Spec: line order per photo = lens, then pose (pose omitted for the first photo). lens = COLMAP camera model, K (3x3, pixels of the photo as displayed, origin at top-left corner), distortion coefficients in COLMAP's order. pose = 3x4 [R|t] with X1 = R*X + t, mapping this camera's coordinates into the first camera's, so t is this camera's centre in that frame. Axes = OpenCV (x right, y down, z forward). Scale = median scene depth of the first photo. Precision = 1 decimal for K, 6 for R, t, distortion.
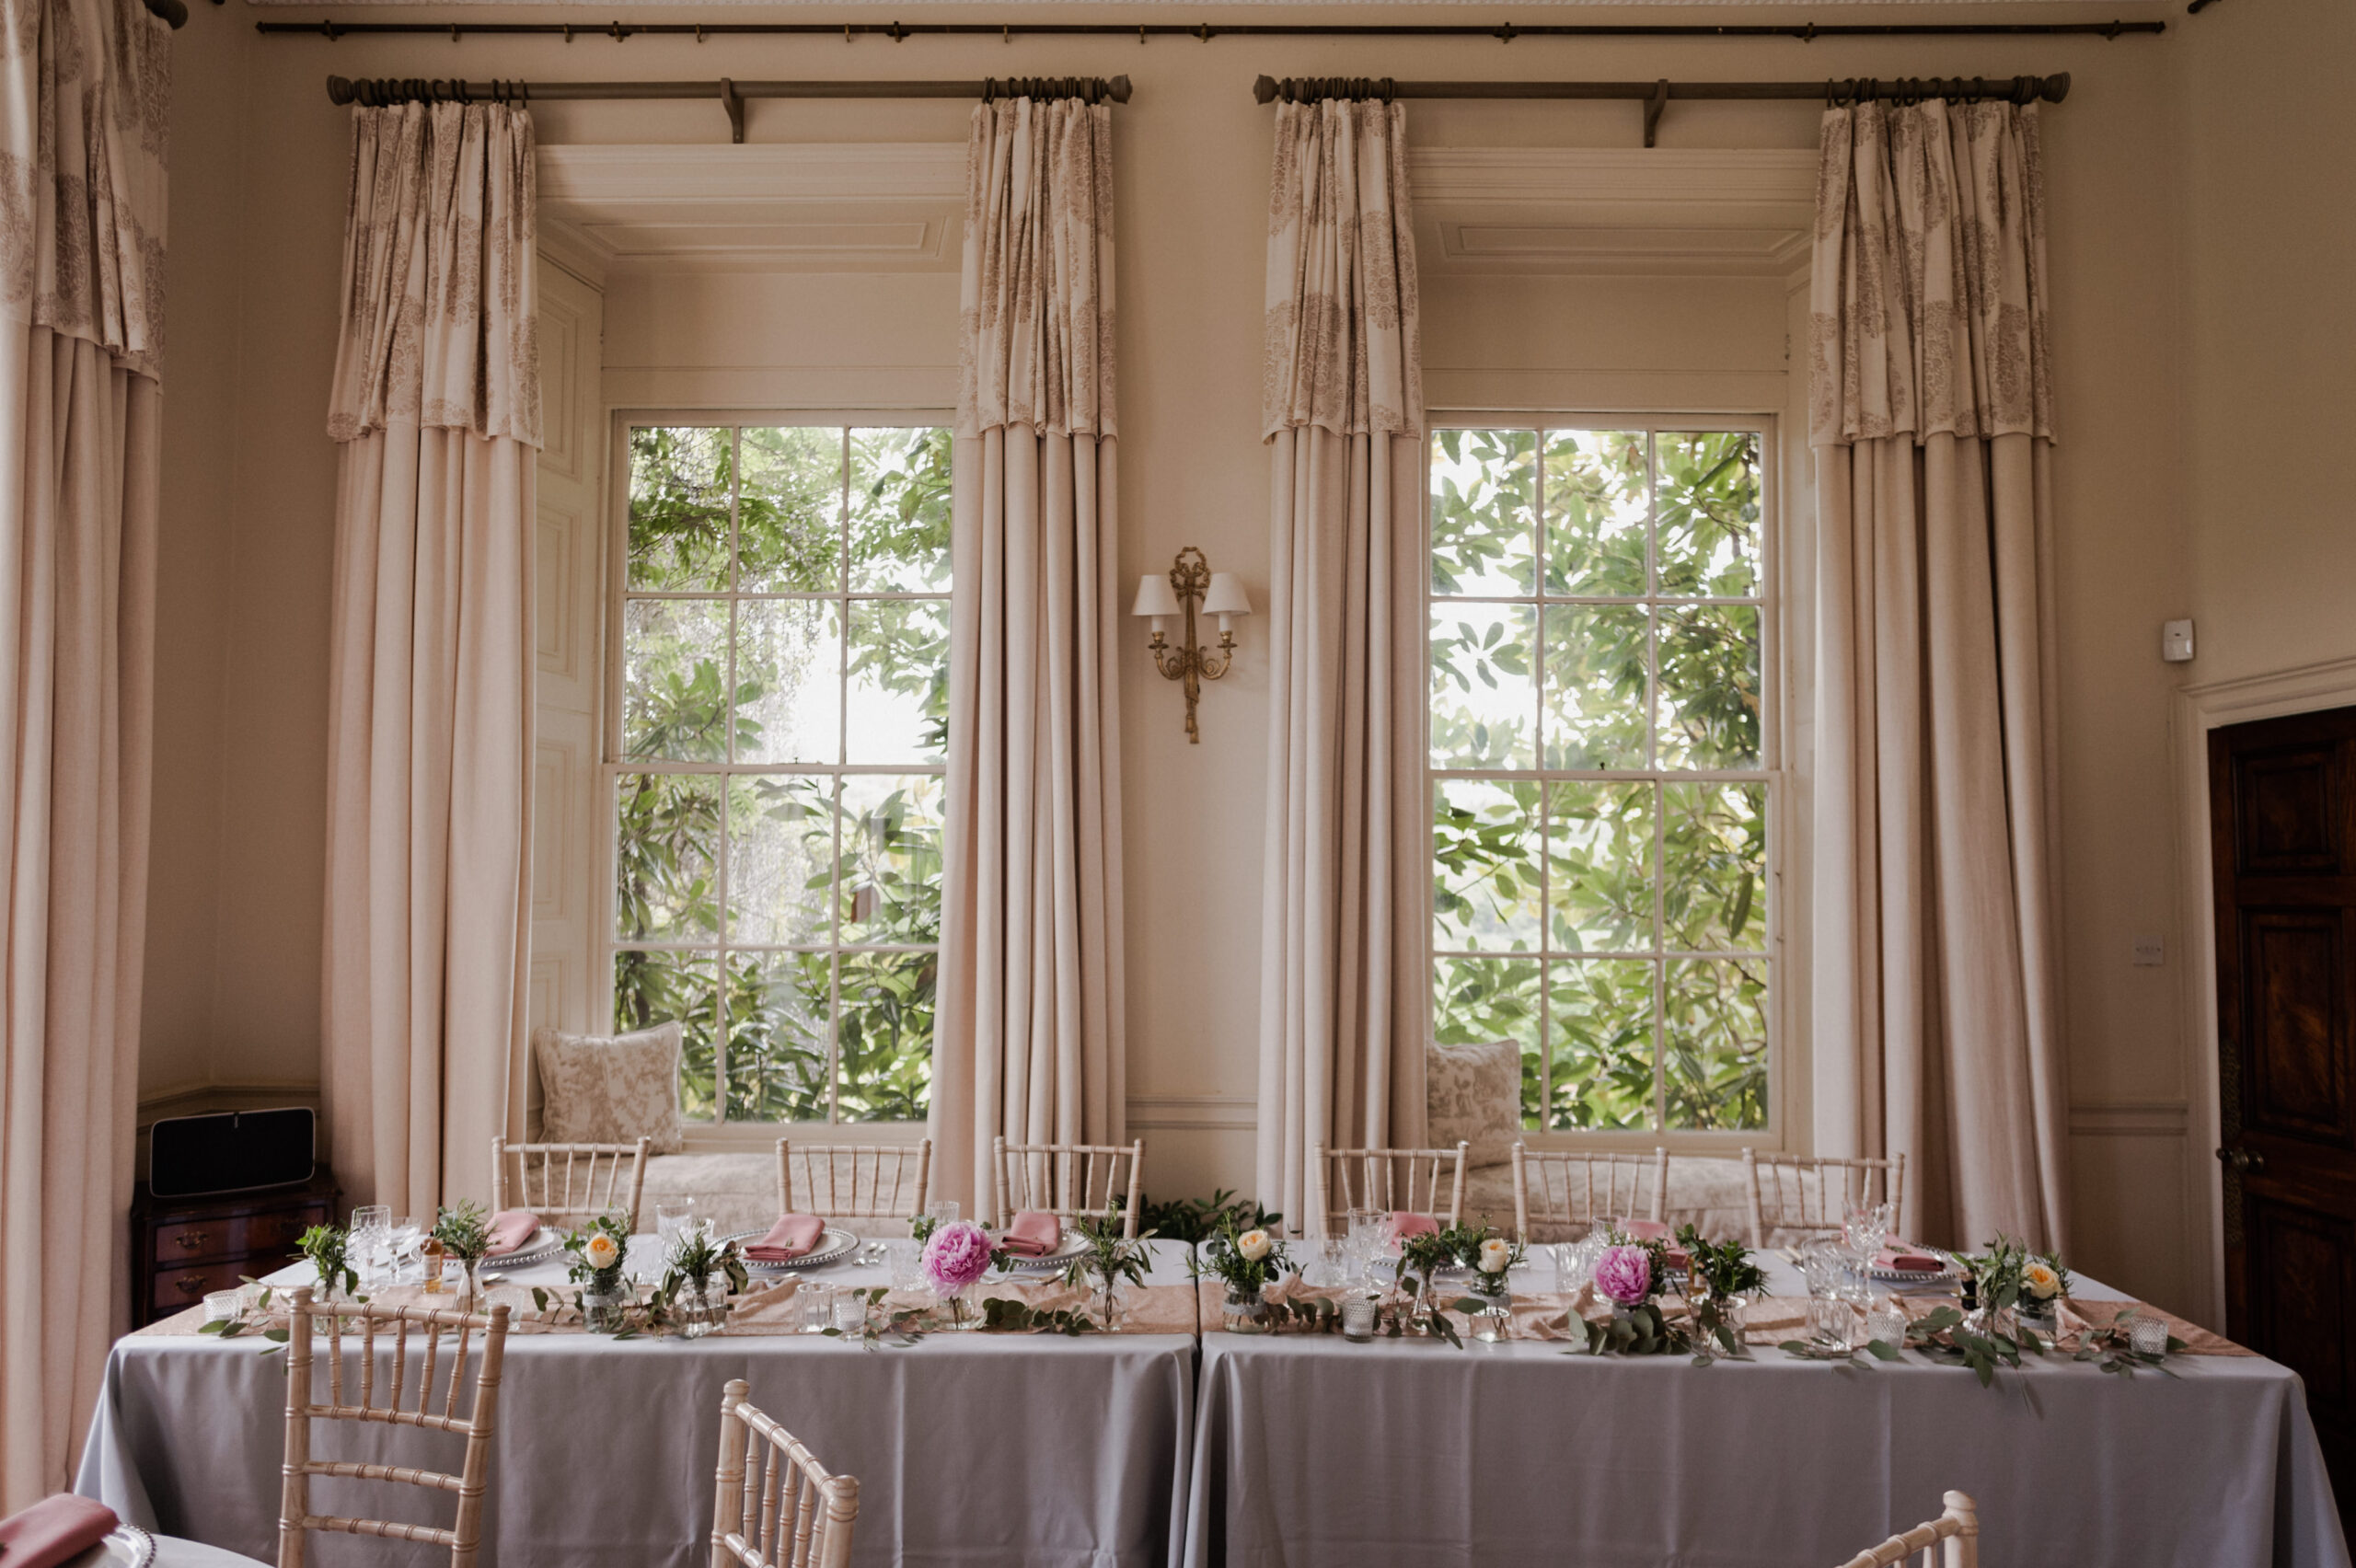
lens RADIAL K [[1398.4, 0, 1175.7], [0, 1398.4, 833.6], [0, 0, 1]] dist [-0.004732, -0.000528]
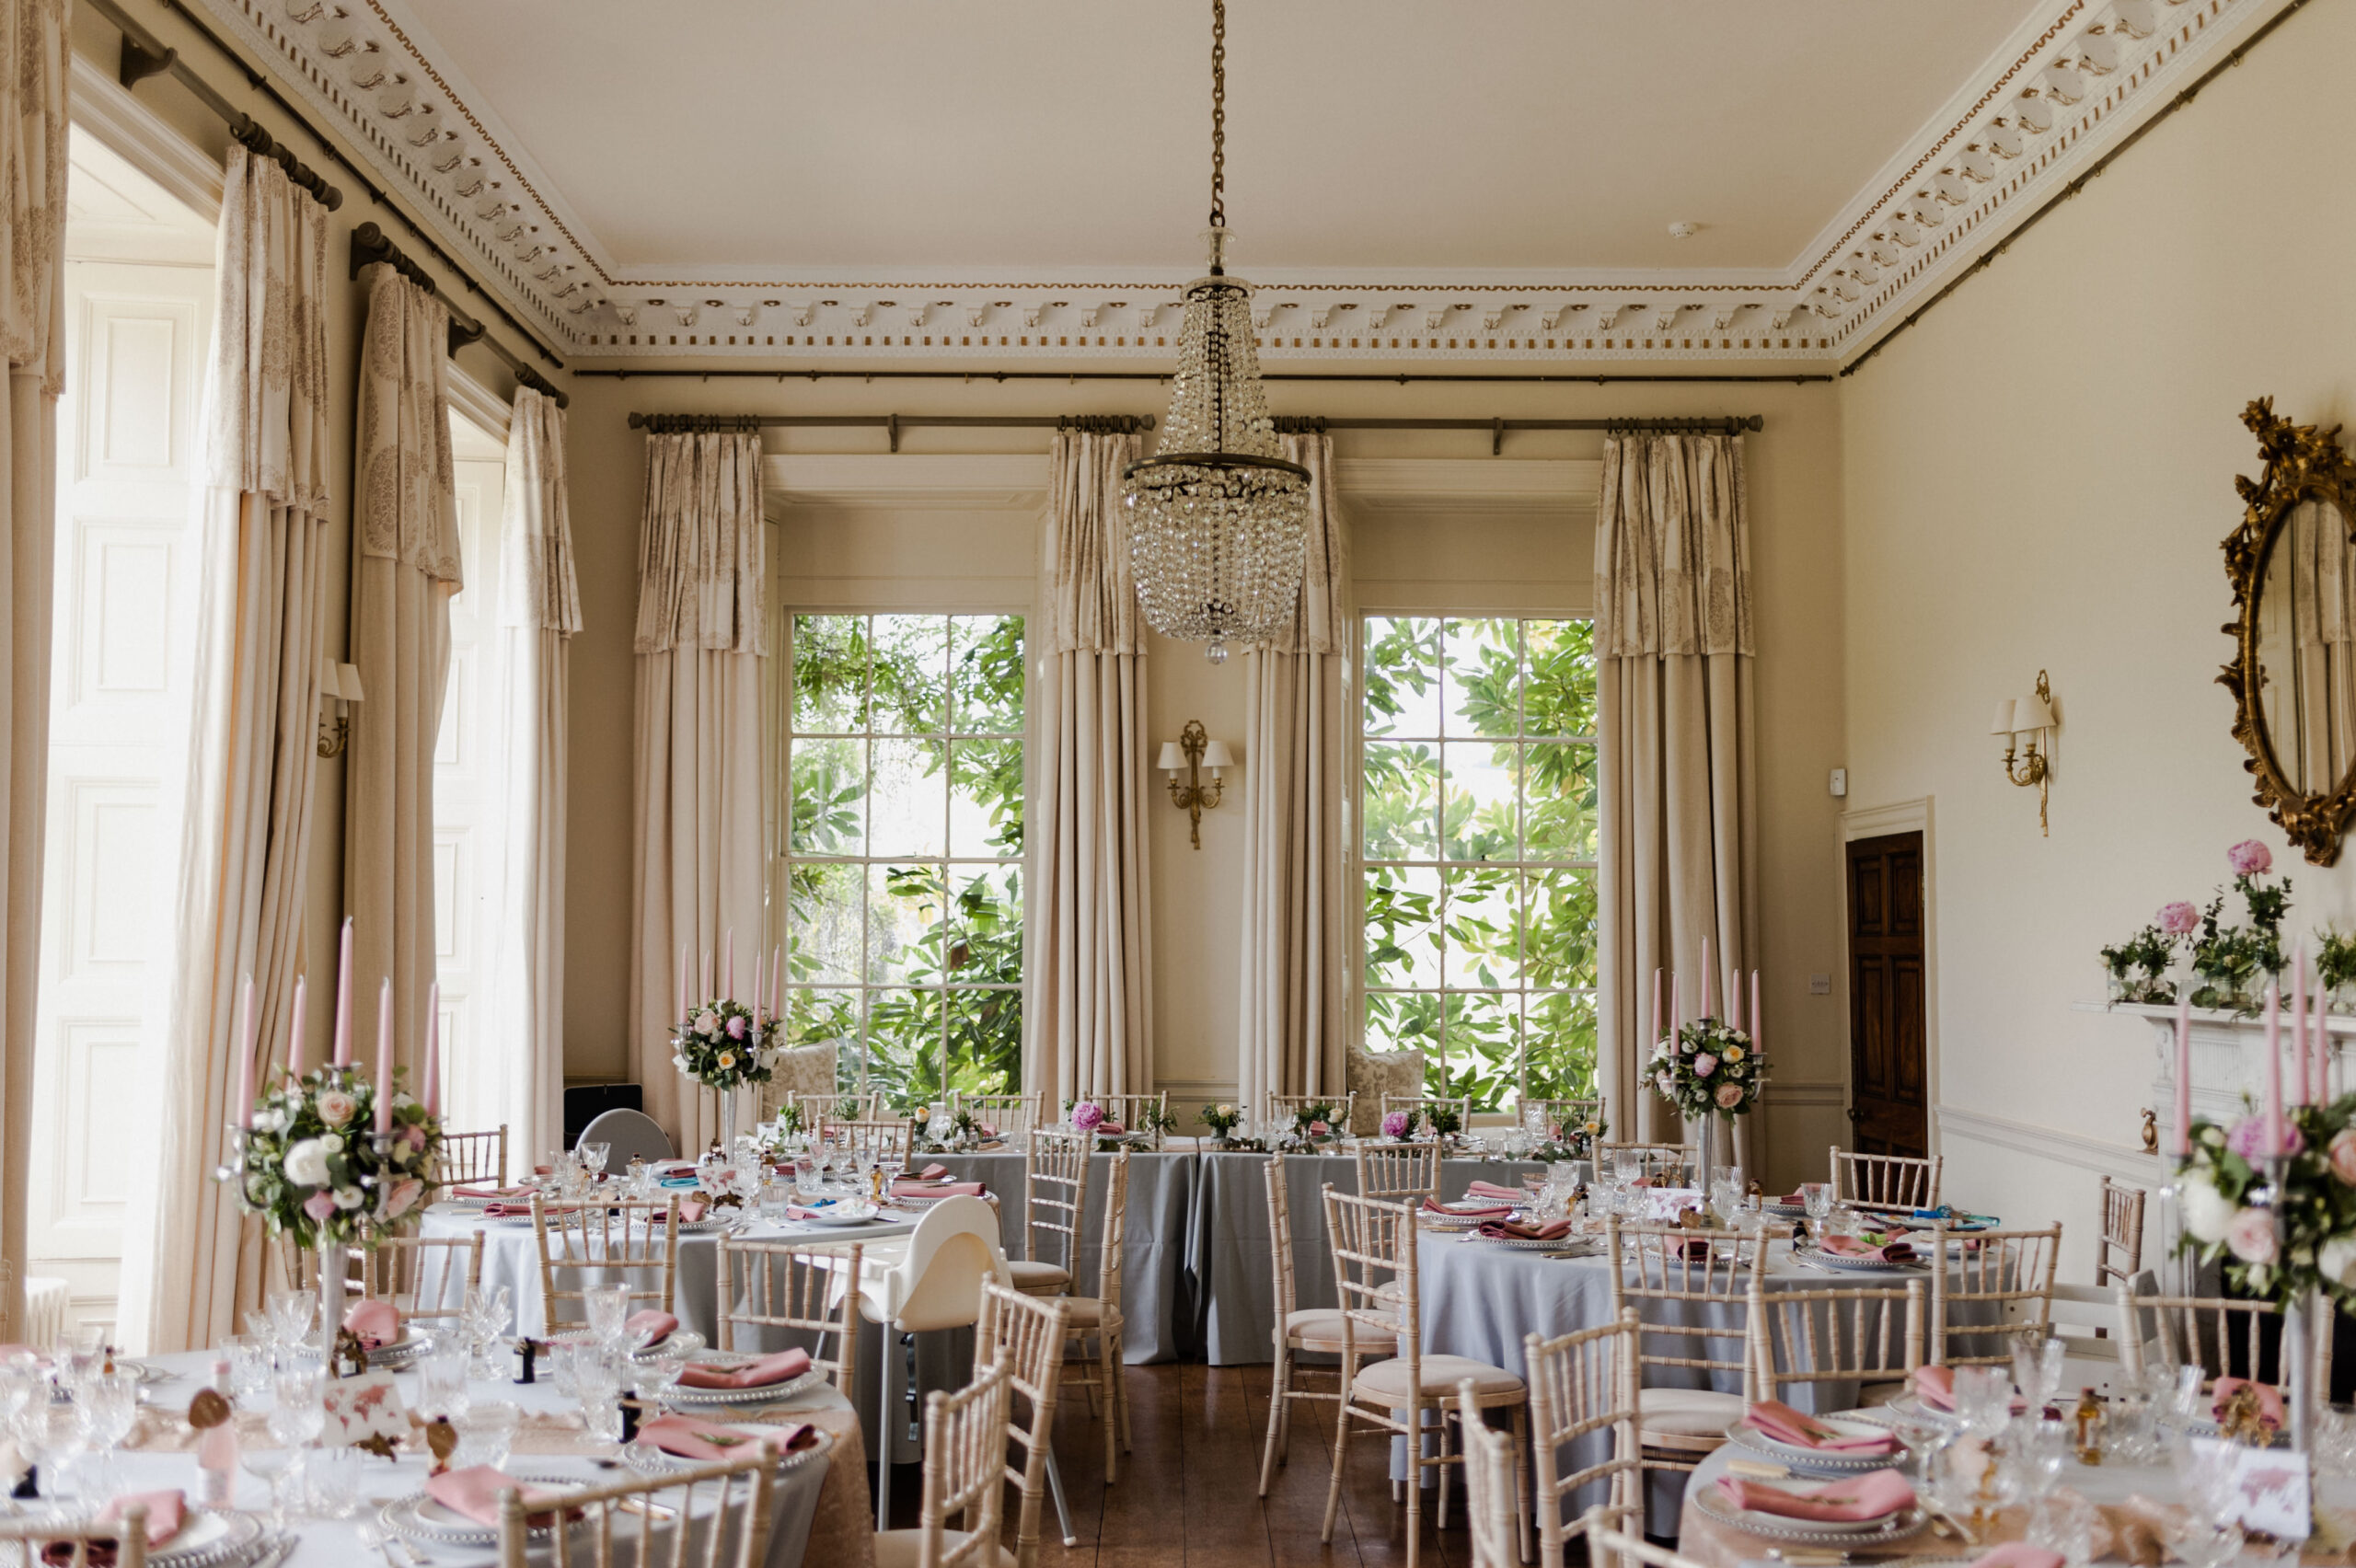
lens RADIAL K [[2304.0, 0, 1178.5], [0, 2304.0, 816.0], [0, 0, 1]] dist [-0.008812, -0.001462]
pose [[0.999991, -0.001201, 0.004145, -0.017626], [0.001259, 0.999901, -0.014036, -0.067460], [-0.004128, 0.014041, 0.999893, -1.547142]]
